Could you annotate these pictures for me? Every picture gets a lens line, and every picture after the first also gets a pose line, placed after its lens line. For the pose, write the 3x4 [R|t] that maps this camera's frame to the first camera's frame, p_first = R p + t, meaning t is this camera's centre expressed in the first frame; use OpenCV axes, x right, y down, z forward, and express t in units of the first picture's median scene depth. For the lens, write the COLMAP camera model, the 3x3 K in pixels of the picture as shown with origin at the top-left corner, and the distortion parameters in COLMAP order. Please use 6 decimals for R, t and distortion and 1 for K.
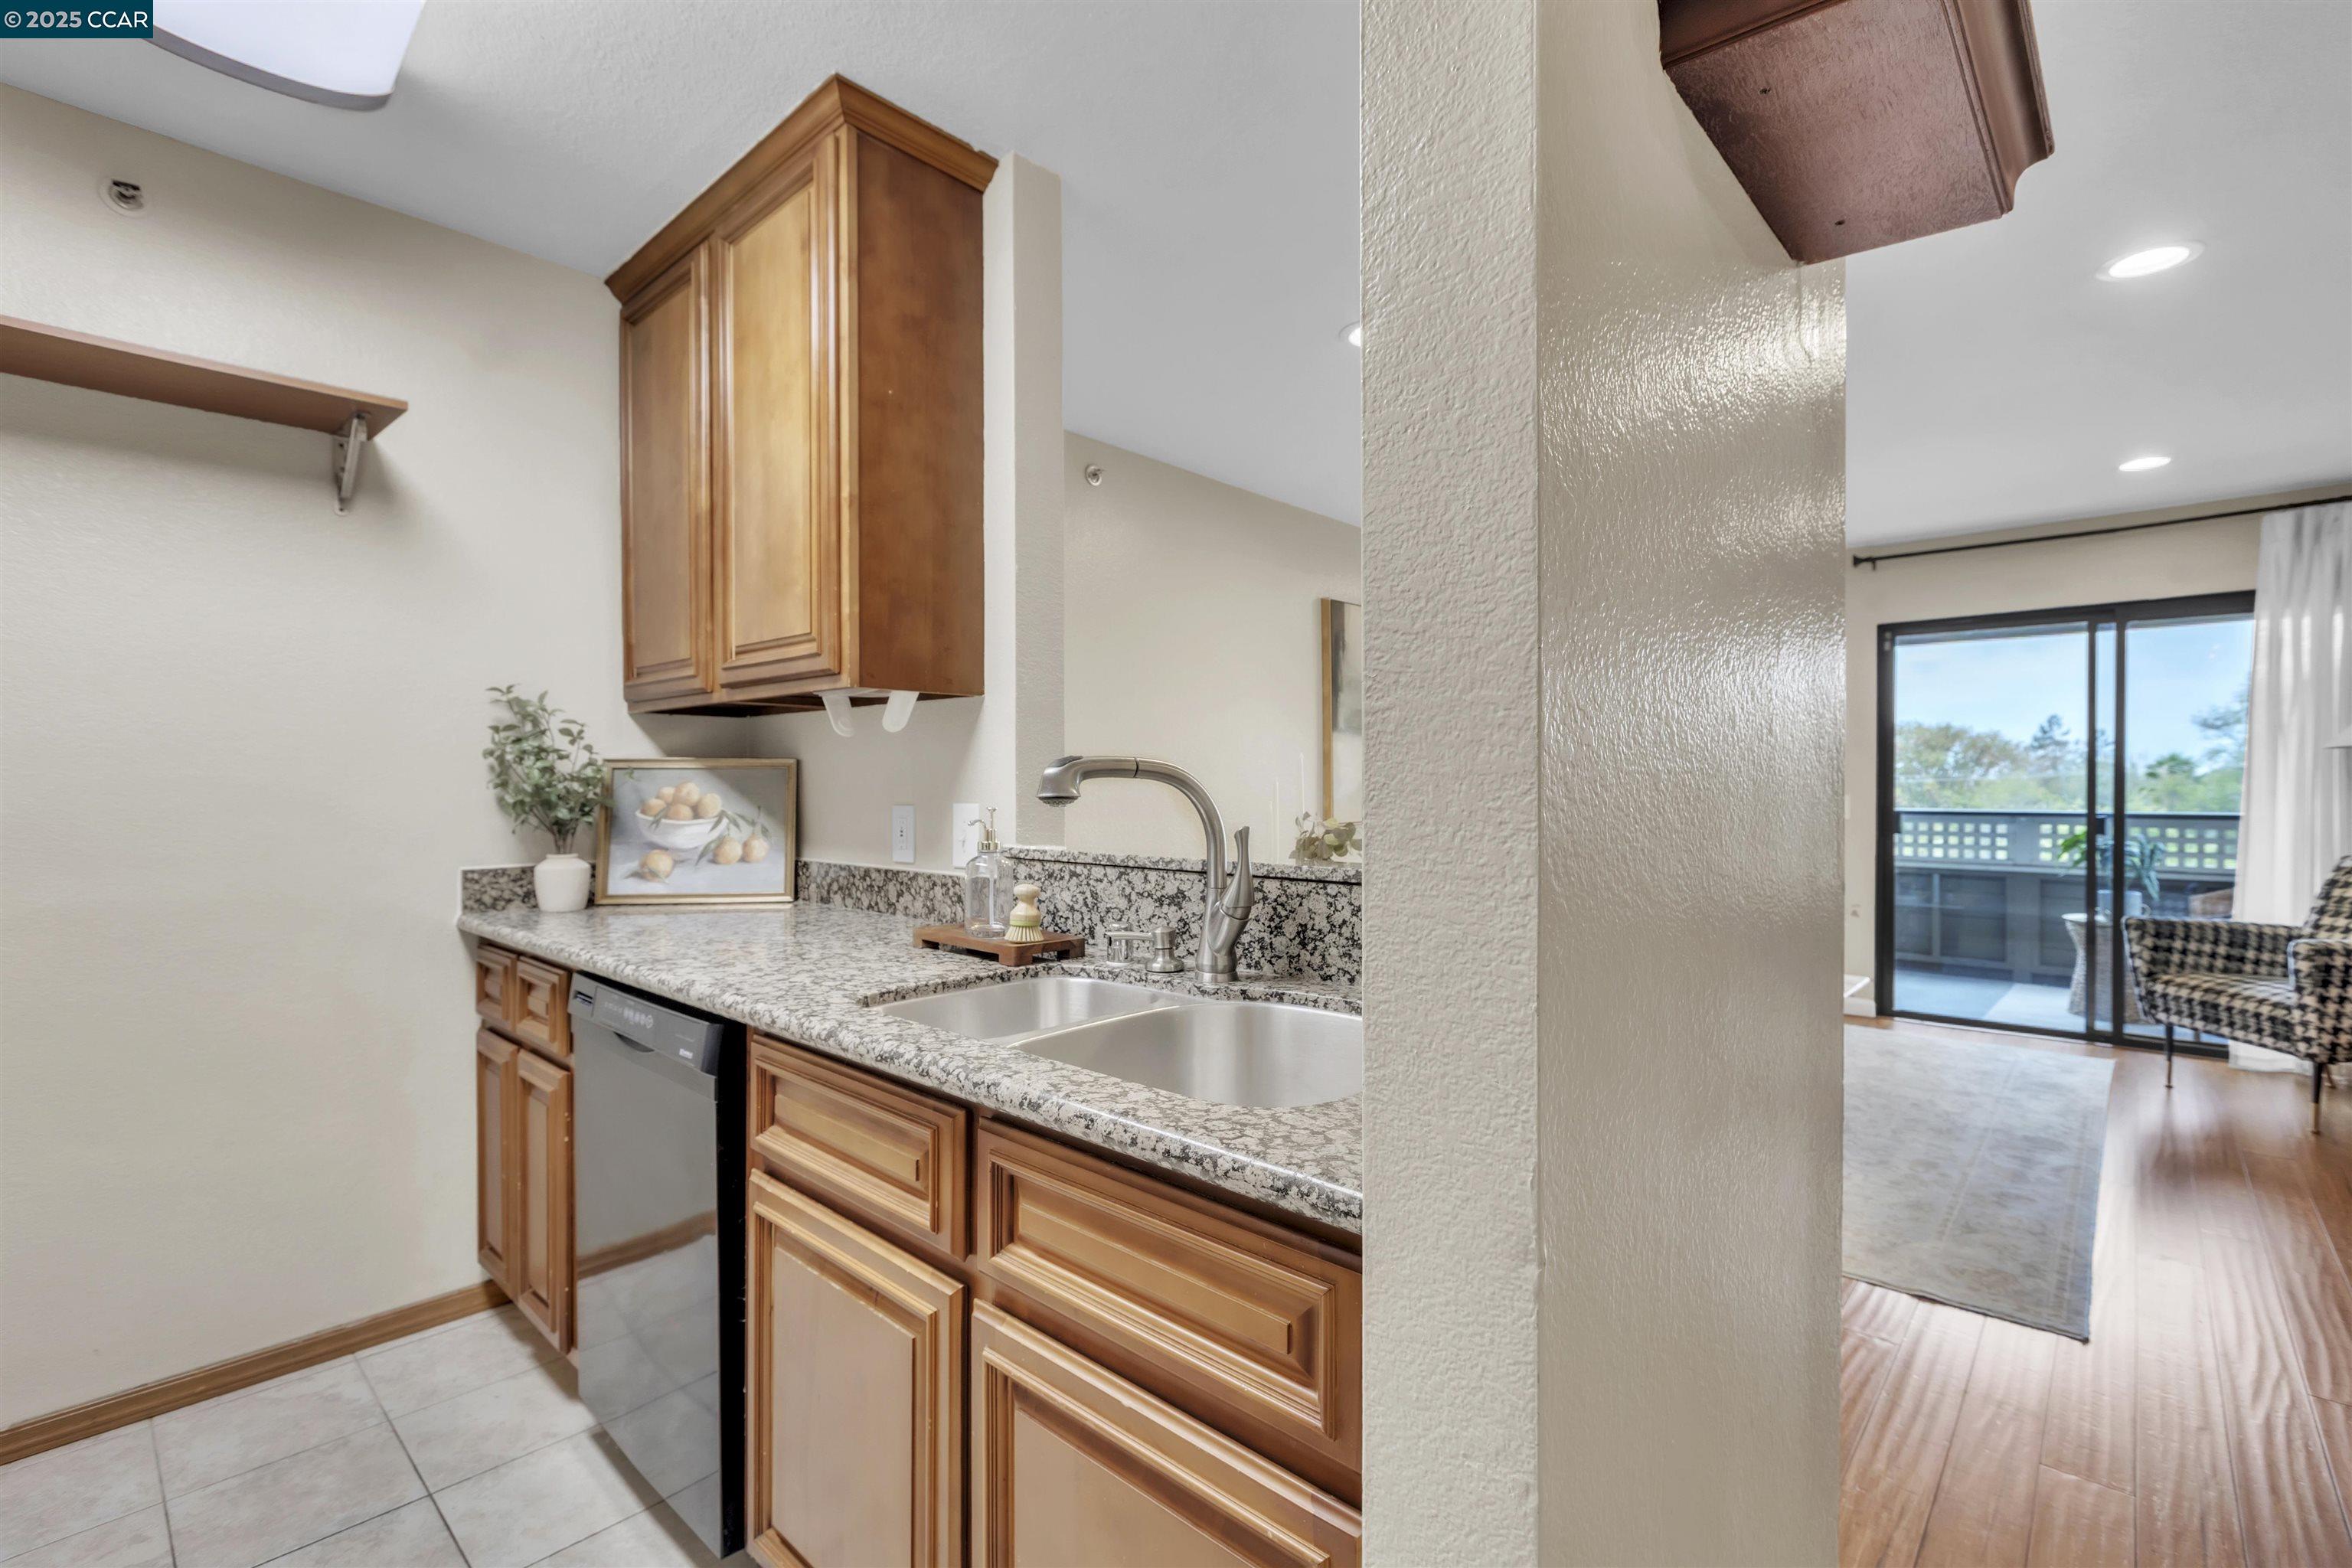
lens RADIAL K [[1072.1, 0, 1180.7], [0, 1072.1, 773.2], [0, 0, 1]] dist [-0.000394, 0.001052]
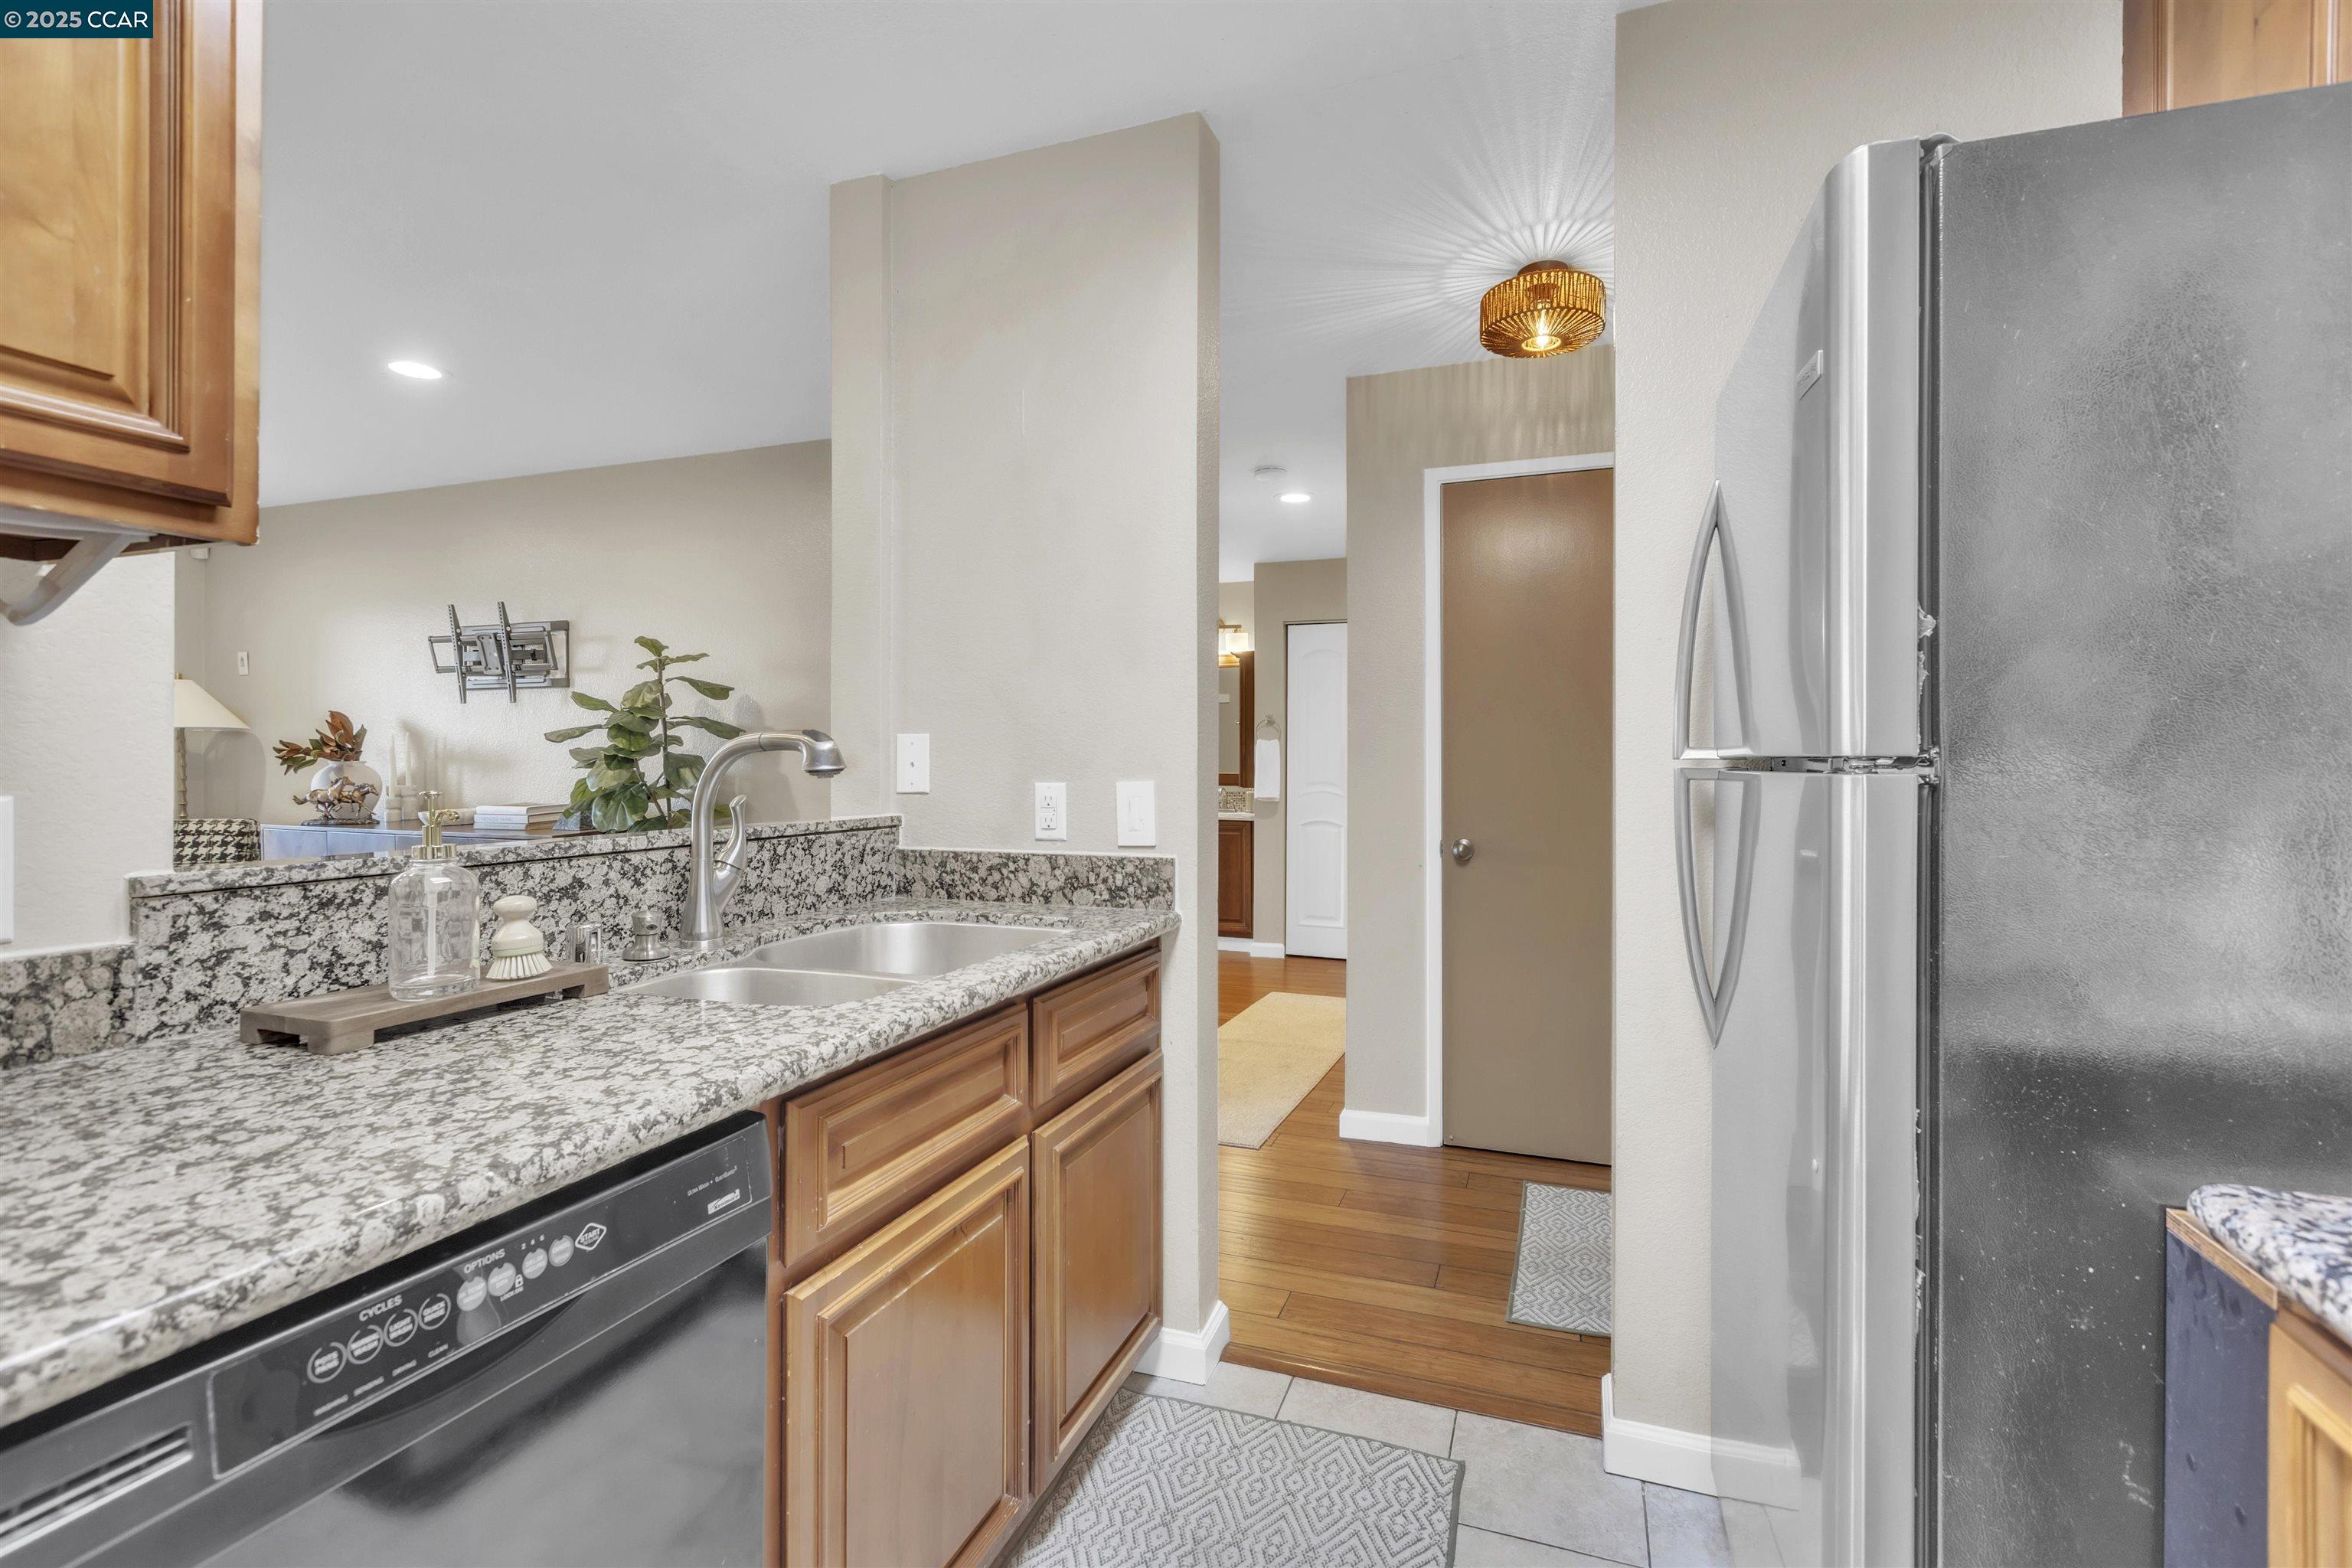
lens RADIAL K [[1072.1, 0, 1180.7], [0, 1072.1, 773.2], [0, 0, 1]] dist [-0.000394, 0.001052]
pose [[-0.392916, -0.006952, 0.919548, -0.980451], [-0.006187, 0.999969, 0.004917, 0.016385], [-0.919554, -0.003757, -0.392947, 0.884695]]
